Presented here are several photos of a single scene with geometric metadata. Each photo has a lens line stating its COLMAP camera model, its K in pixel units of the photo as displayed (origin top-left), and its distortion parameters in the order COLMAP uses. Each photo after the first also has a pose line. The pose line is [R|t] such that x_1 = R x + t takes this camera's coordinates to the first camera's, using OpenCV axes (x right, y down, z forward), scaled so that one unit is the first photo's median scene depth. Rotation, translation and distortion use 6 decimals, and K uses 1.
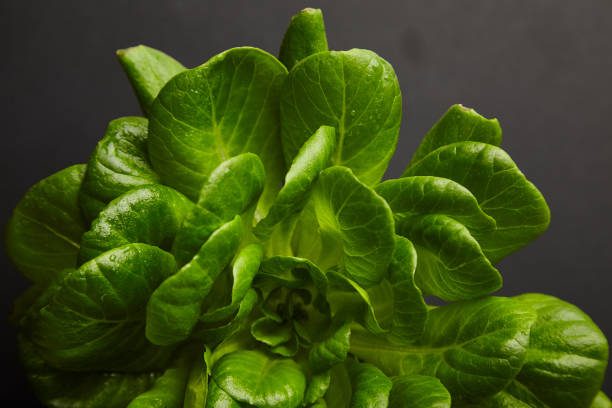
lens RADIAL K [[1407.1, 0, 305.6], [0, 1407.1, 205.4], [0, 0, 1]] dist [-0.247886, 0.000000]
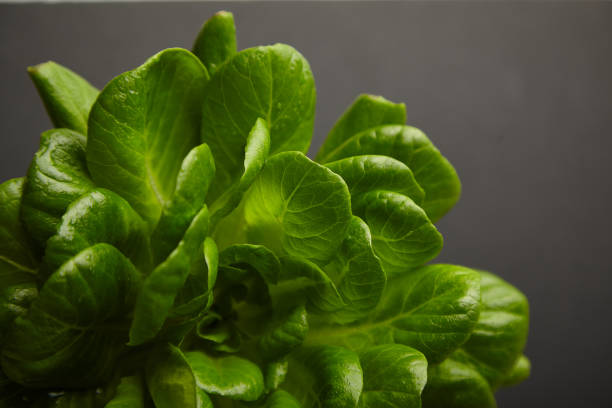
lens RADIAL K [[1407.1, 0, 306.5], [0, 1407.1, 203.3], [0, 0, 1]] dist [-0.247886, 0.000000]
pose [[0.942173, -0.086630, 0.323738, -0.294134], [0.118142, 0.989853, -0.078951, 0.091386], [-0.313614, 0.112633, 0.942847, 0.017083]]
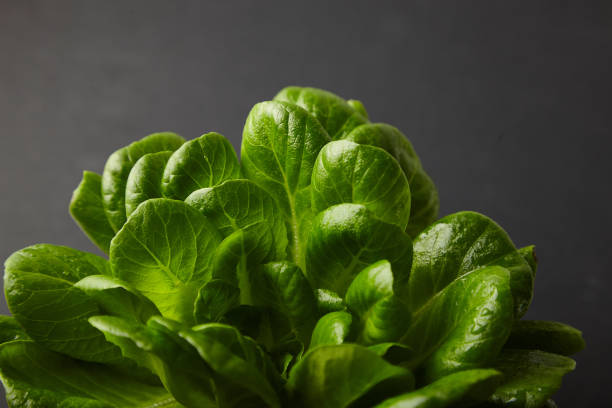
lens RADIAL K [[1407.1, 0, 305.6], [0, 1407.1, 204.8], [0, 0, 1]] dist [-0.247886, 0.000000]
pose [[-0.005599, -0.795333, 0.606147, -0.565158], [0.999711, -0.018626, -0.015206, 0.131623], [0.023384, 0.605886, 0.795207, 0.142455]]
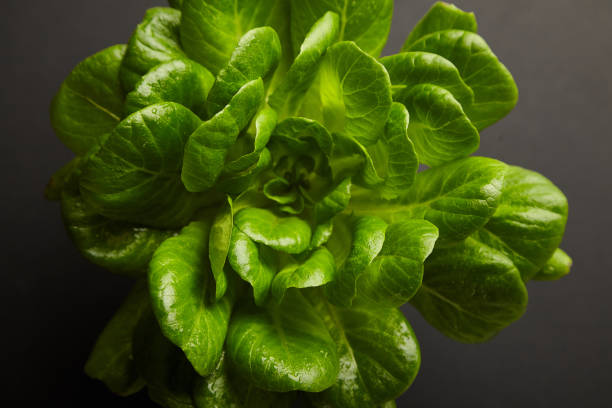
lens RADIAL K [[1407.1, 0, 306.9], [0, 1407.1, 204.4], [0, 0, 1]] dist [-0.247886, 0.000000]
pose [[0.998457, 0.013054, 0.053968, -0.068567], [-0.009929, 0.998281, -0.057766, 0.174987], [-0.054629, 0.057141, 0.996870, -0.175321]]
